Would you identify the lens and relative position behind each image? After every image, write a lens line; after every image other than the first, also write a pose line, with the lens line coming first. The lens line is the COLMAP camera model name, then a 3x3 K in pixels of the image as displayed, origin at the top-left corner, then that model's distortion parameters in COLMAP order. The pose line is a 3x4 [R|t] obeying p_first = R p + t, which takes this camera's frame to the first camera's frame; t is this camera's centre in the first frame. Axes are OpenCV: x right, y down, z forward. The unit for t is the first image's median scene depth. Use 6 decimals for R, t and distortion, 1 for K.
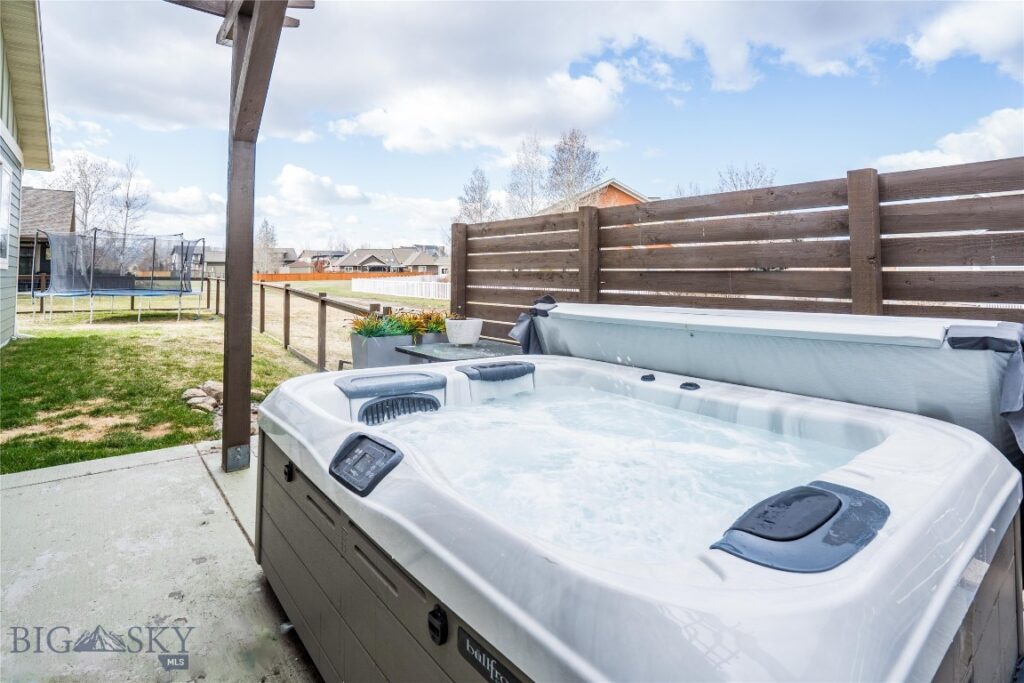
lens RADIAL K [[489.3, 0, 511.7], [0, 489.3, 271.5], [0, 0, 1]] dist [-0.038947, 0.000009]
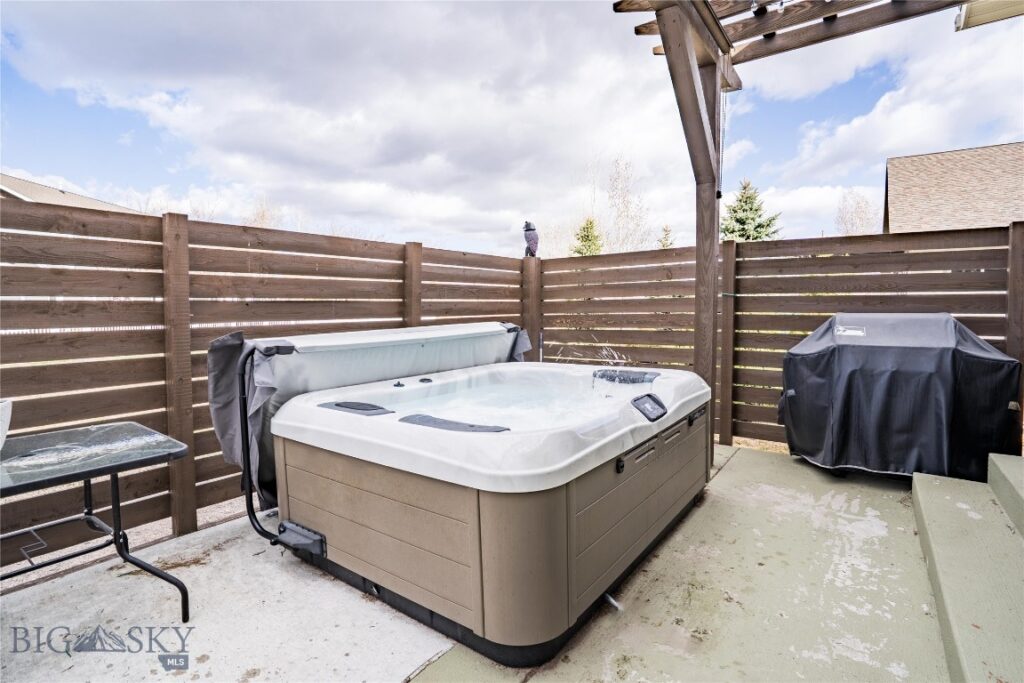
lens RADIAL K [[490.7, 0, 512.0], [0, 490.7, 341.5], [0, 0, 1]] dist [-0.040797, 0.000097]
pose [[-0.202866, -0.073716, 0.976428, -0.876502], [-0.001012, 0.997178, 0.075072, 0.007817], [-0.979206, 0.014241, -0.202368, 0.834815]]
